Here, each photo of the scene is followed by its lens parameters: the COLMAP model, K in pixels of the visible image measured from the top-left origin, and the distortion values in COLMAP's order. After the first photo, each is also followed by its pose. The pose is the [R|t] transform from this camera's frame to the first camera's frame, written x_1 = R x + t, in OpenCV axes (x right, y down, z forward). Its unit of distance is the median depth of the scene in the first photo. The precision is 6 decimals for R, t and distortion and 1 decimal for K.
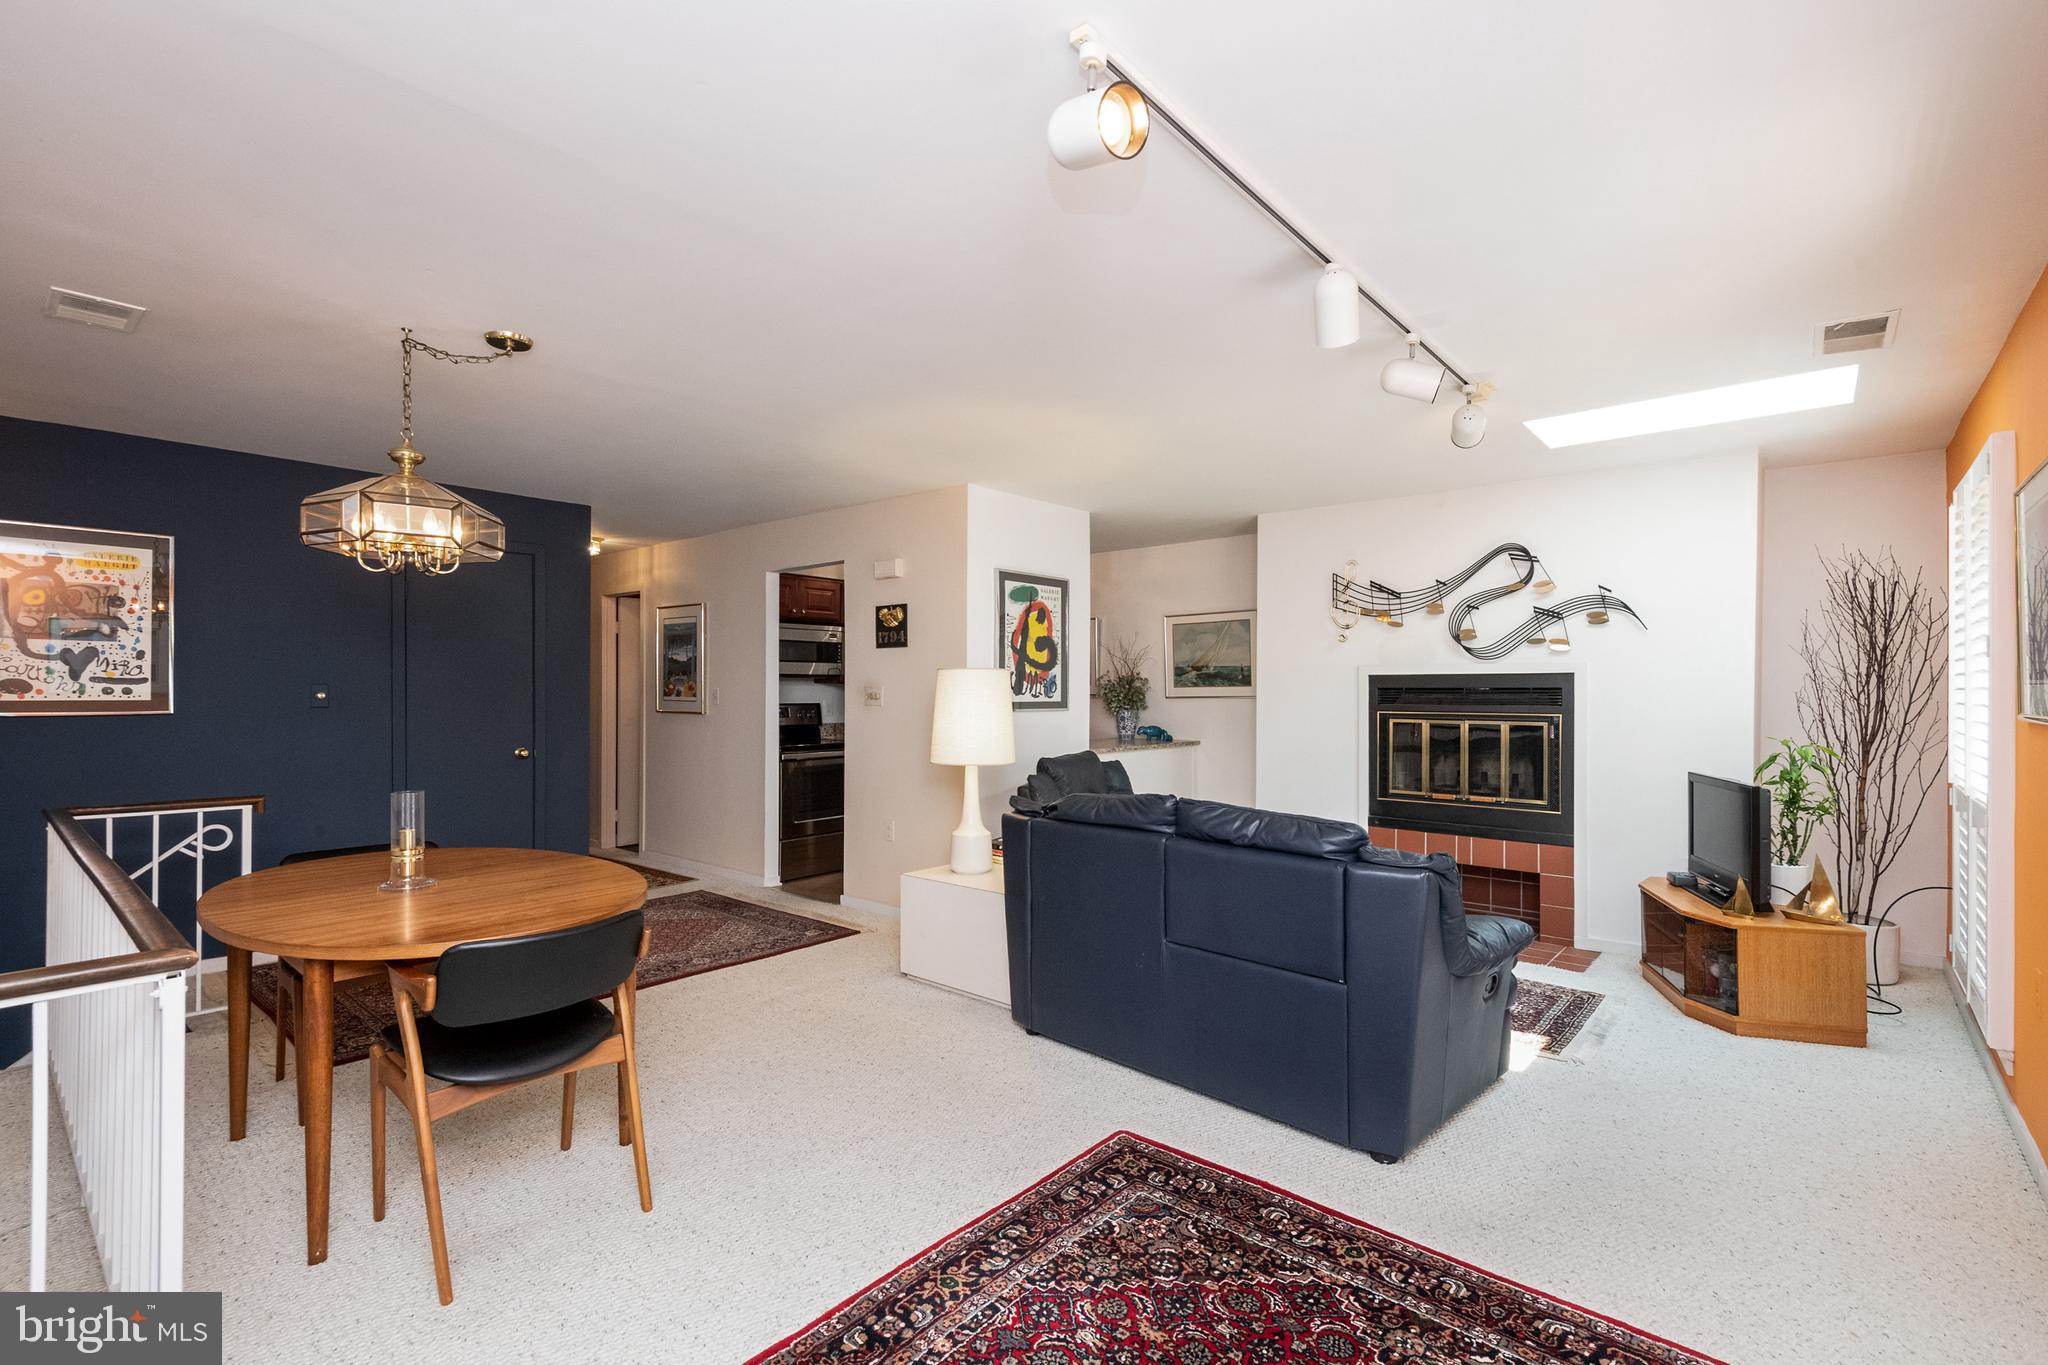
lens RADIAL K [[948.1, 0, 1004.9], [0, 948.1, 690.2], [0, 0, 1]] dist [-0.016802, 0.000024]
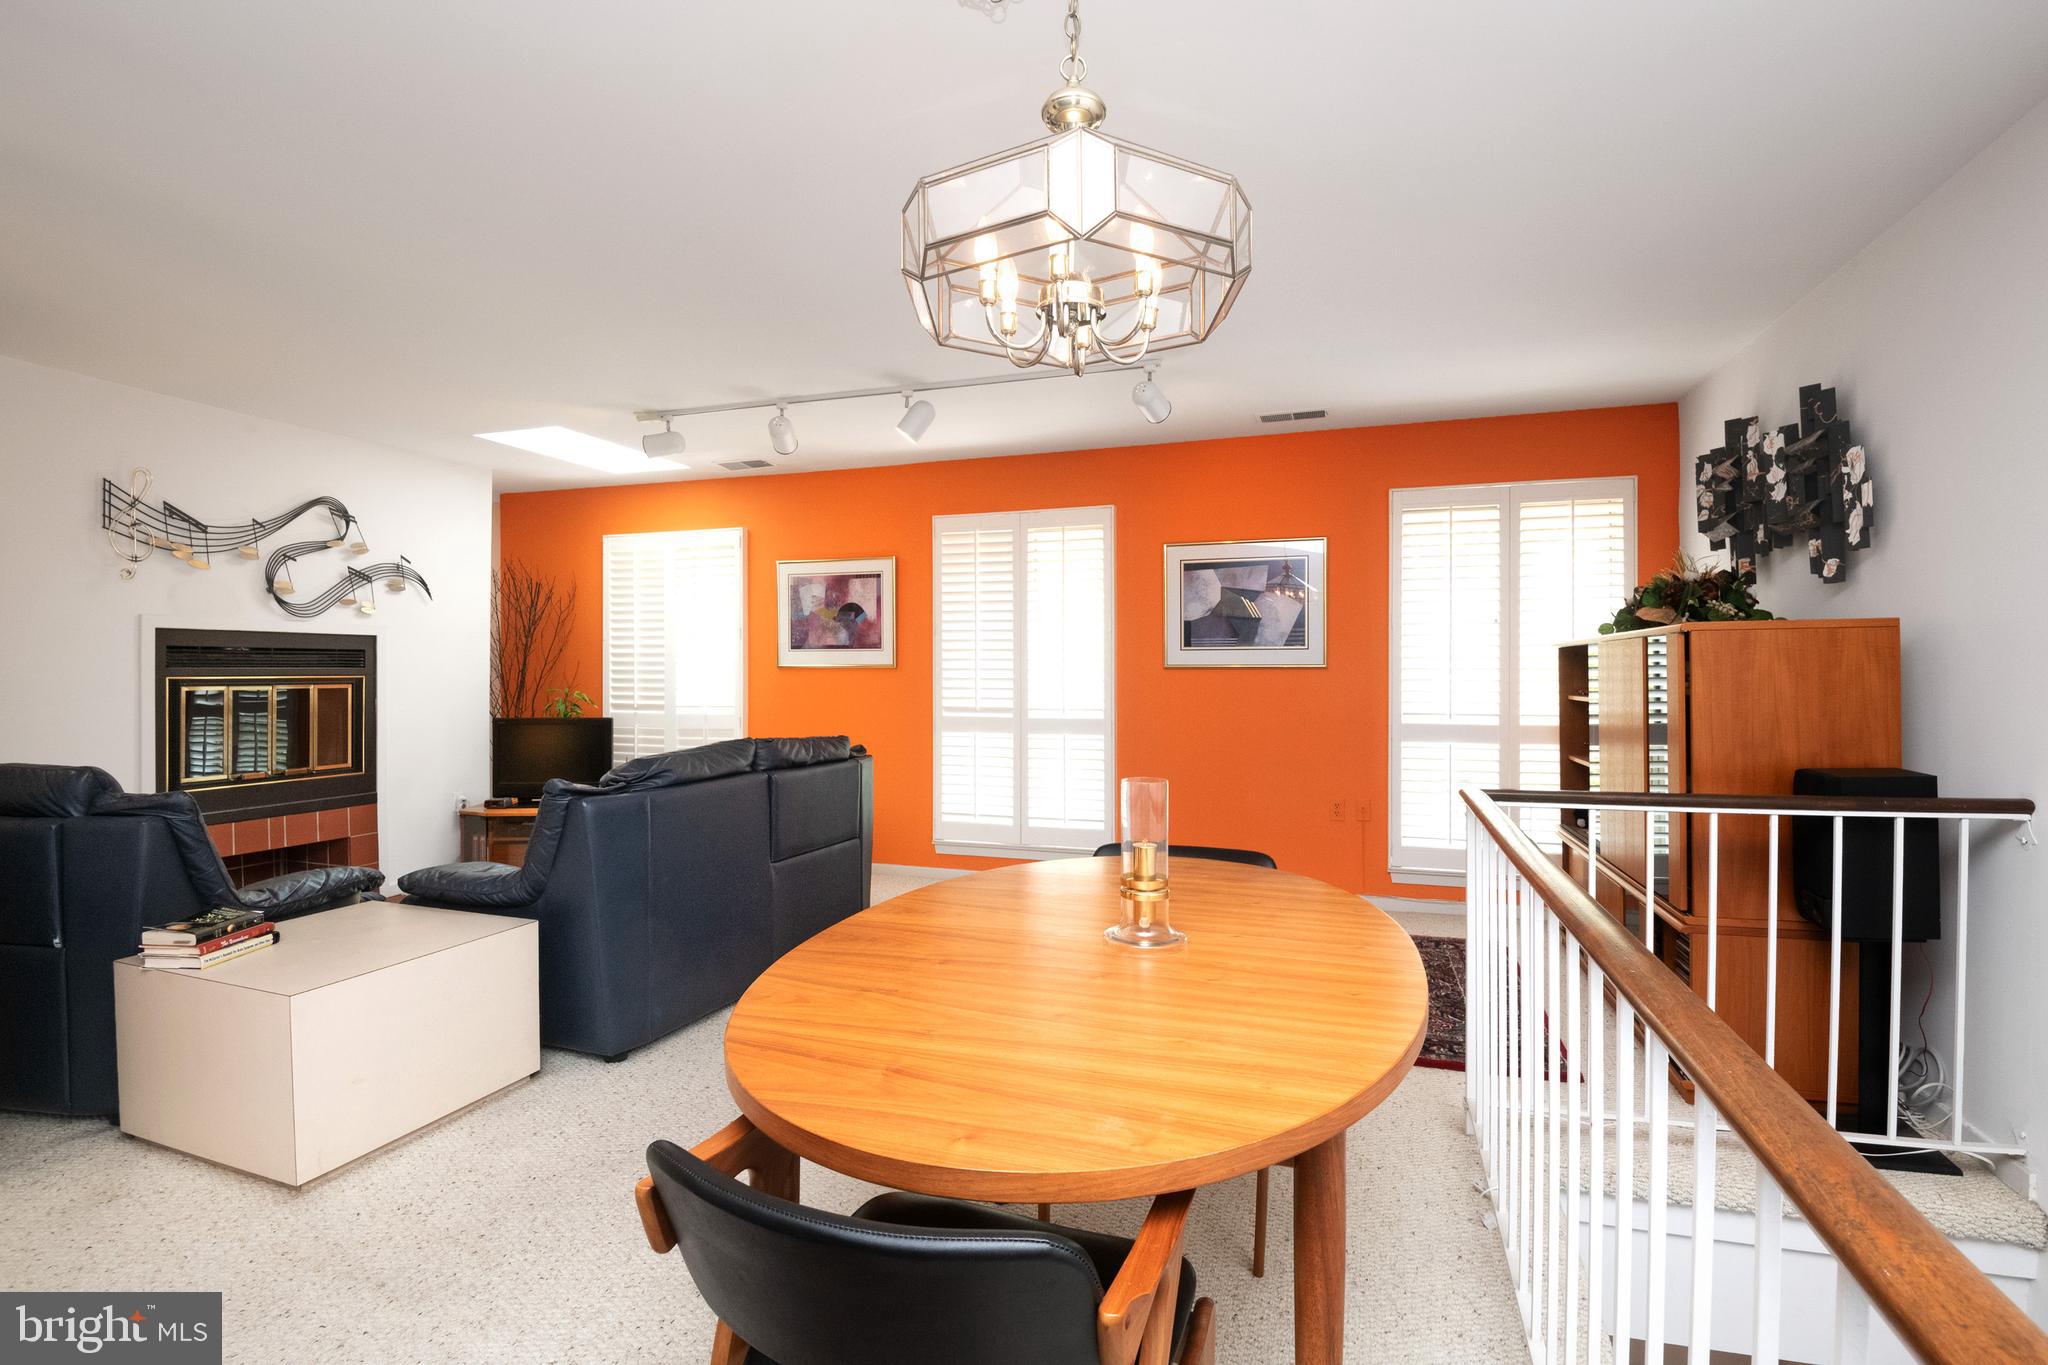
lens RADIAL K [[948.1, 0, 1028.1], [0, 948.1, 670.3], [0, 0, 1]] dist [-0.016802, 0.000024]
pose [[-0.394257, -0.005992, 0.918981, -0.611284], [-0.006278, 0.999973, 0.003827, 0.011070], [-0.918979, -0.004261, -0.394284, 0.725611]]
